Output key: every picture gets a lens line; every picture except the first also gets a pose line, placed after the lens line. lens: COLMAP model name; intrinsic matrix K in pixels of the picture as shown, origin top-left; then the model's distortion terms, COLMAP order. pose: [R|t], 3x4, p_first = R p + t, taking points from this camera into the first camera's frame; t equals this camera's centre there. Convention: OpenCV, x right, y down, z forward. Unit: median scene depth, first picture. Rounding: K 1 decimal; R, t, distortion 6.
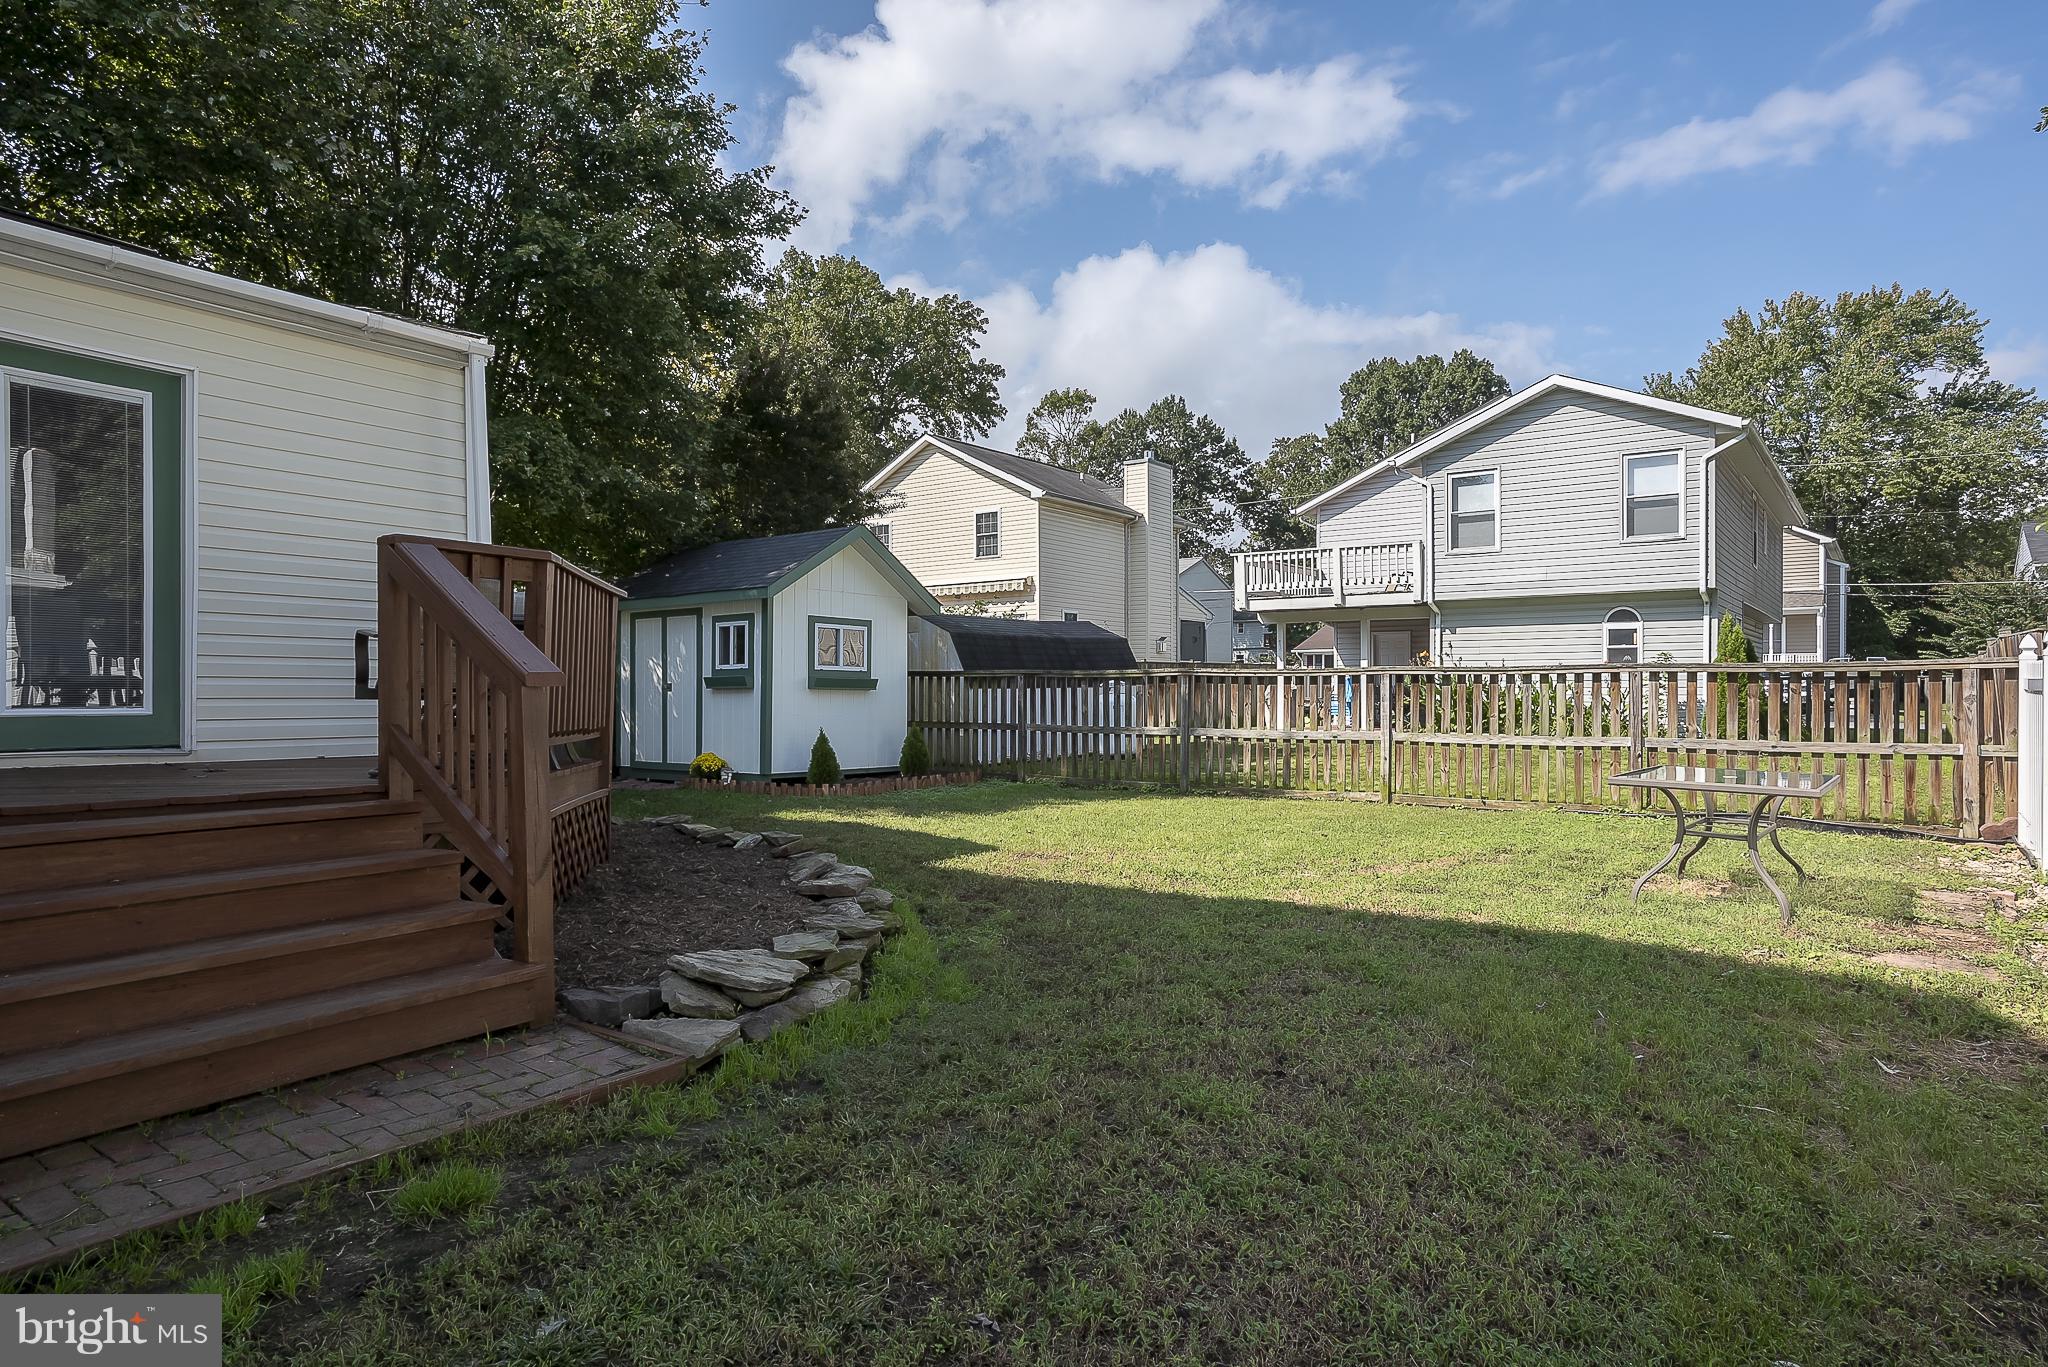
lens RADIAL K [[1186.3, 0, 1024.0], [0, 1186.3, 683.5], [0, 0, 1]] dist [-0.005016, -0.000795]
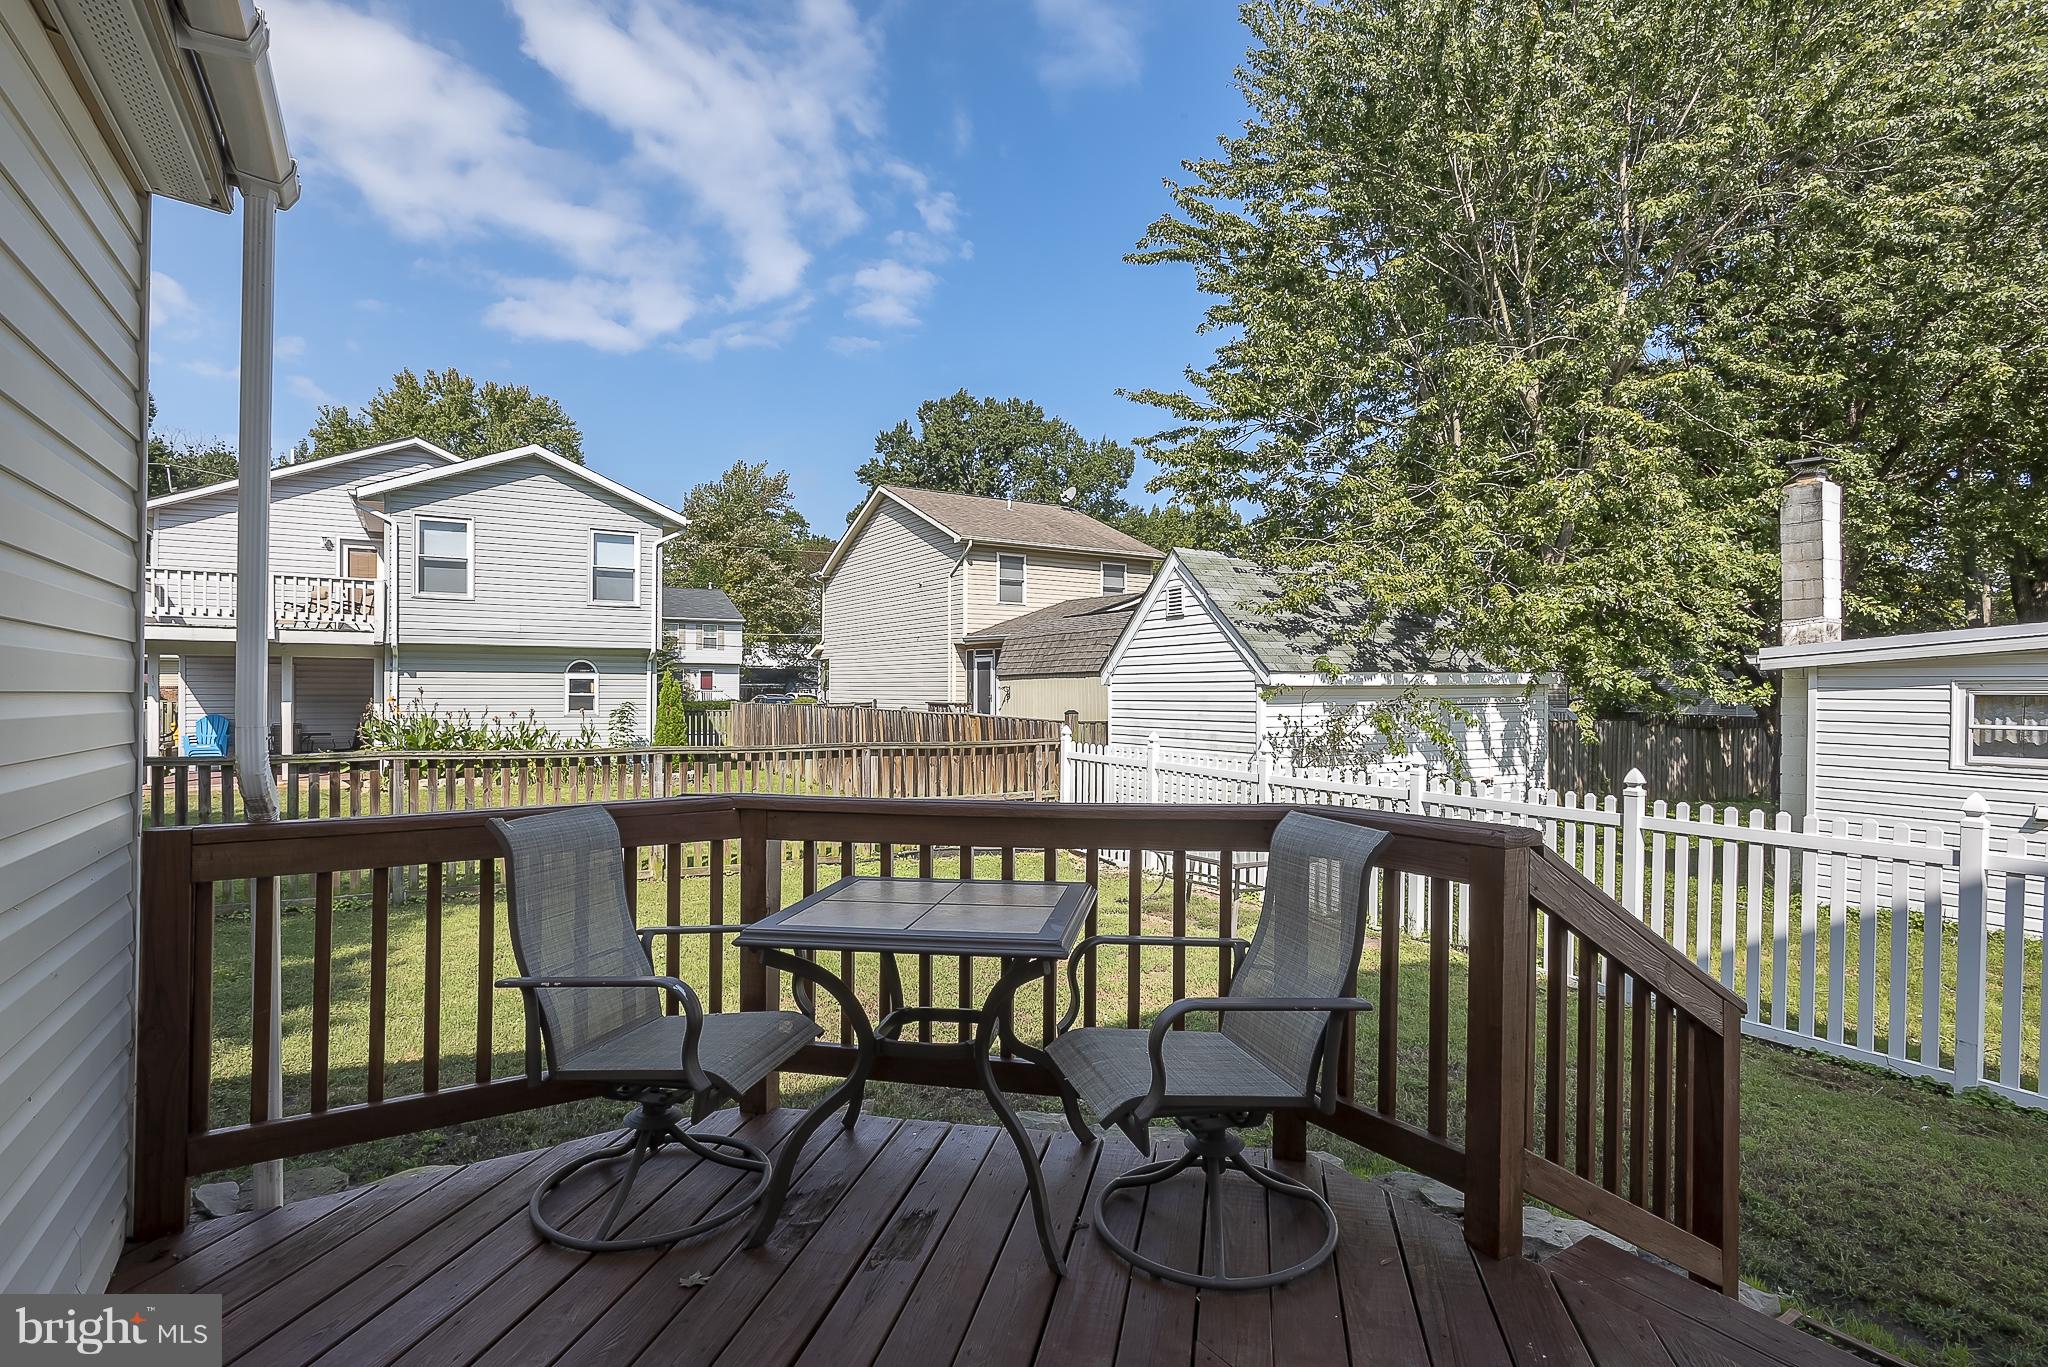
lens RADIAL K [[1013.9, 0, 1024.0], [0, 1013.9, 683.5], [0, 0, 1]] dist [0.002343, 0.000247]
pose [[0.389490, 0.010352, 0.920972, -0.229913], [-0.011138, 0.999917, -0.006529, -0.039851], [-0.920963, -0.007715, 0.389573, 0.222166]]
